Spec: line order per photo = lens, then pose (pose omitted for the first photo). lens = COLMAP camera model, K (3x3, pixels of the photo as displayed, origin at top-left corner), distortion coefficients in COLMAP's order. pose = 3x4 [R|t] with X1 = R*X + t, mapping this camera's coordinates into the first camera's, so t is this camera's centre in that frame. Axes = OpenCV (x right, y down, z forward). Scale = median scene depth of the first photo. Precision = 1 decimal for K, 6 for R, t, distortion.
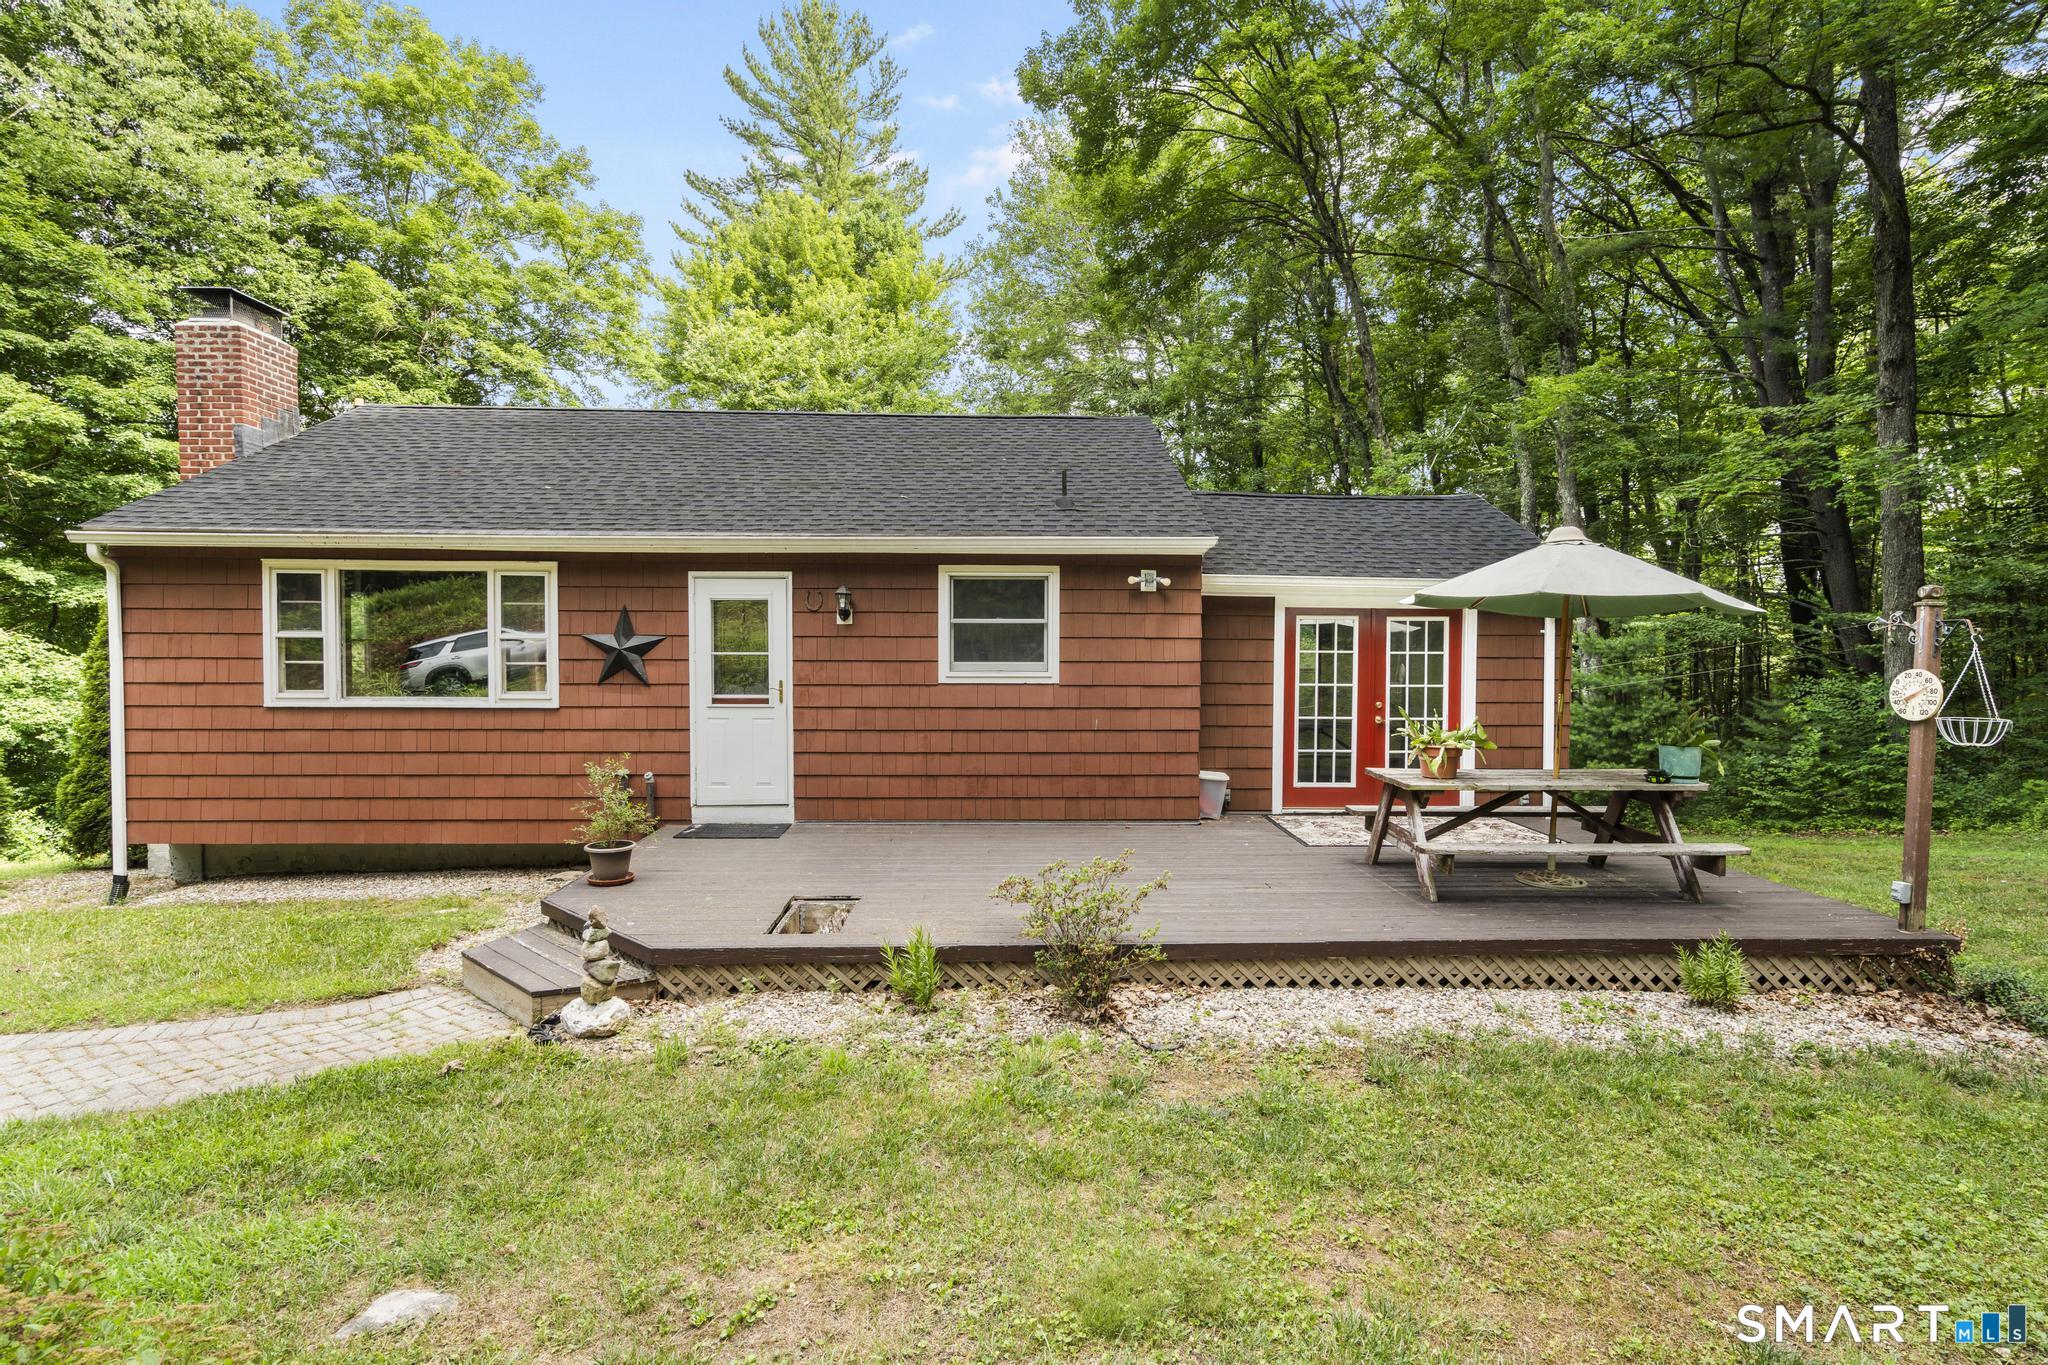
lens RADIAL K [[1036.5, 0, 1020.4], [0, 1036.5, 675.3], [0, 0, 1]] dist [0.002073, 0.000263]
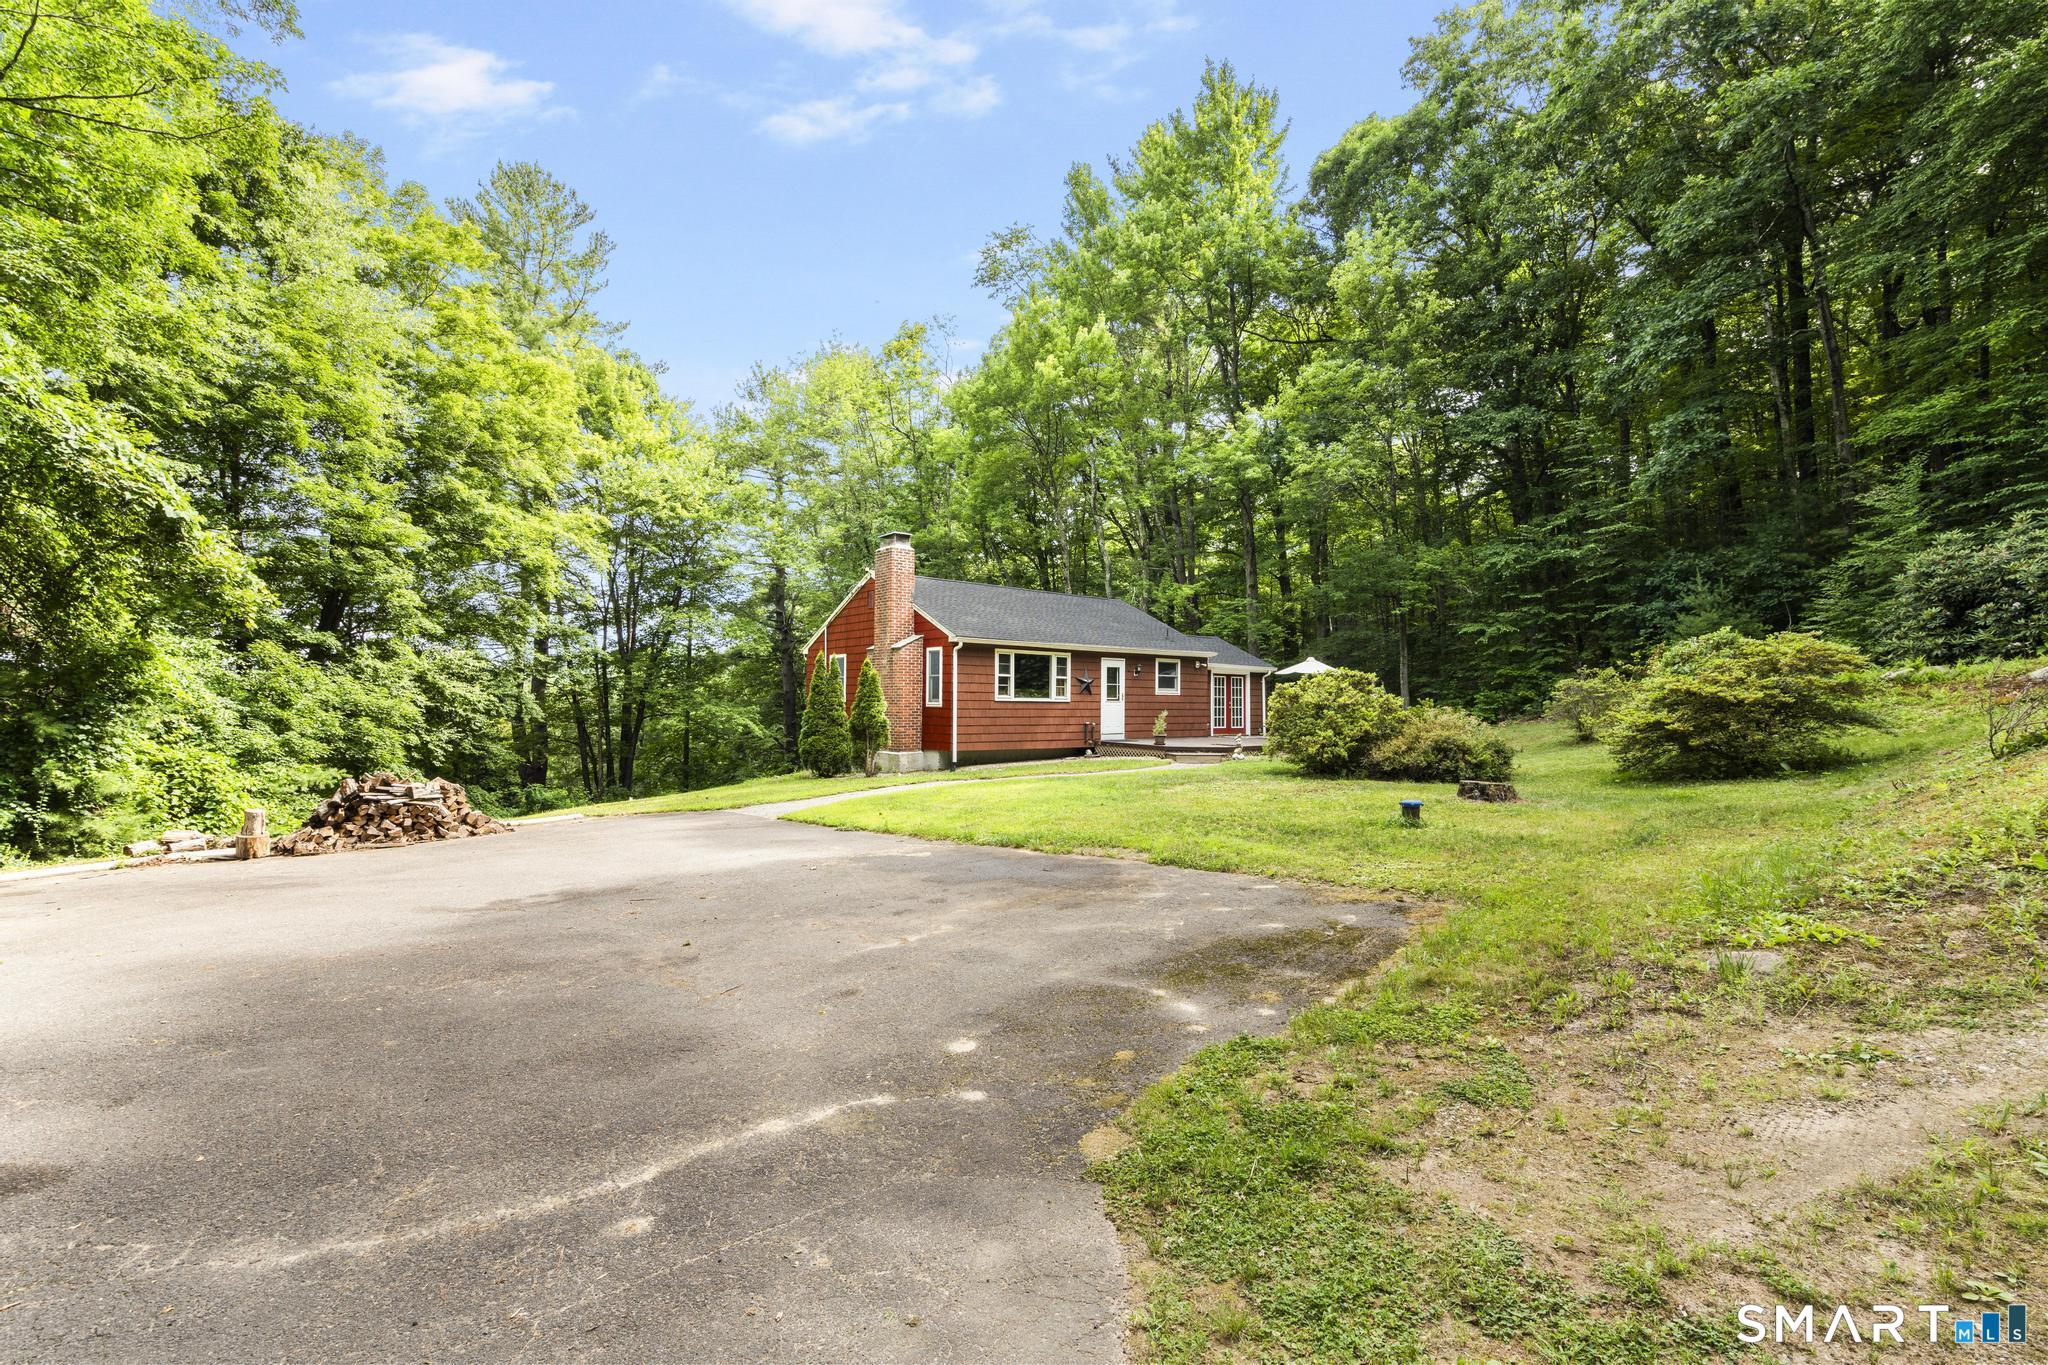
lens RADIAL K [[918.0, 0, 1023.7], [0, 918.0, 689.5], [0, 0, 1]] dist [-0.008220, 0.003825]
pose [[0.785252, 0.010951, 0.619079, -2.181461], [0.013253, 0.999317, -0.034487, 0.085334], [-0.619034, 0.035285, 0.784571, -0.992272]]
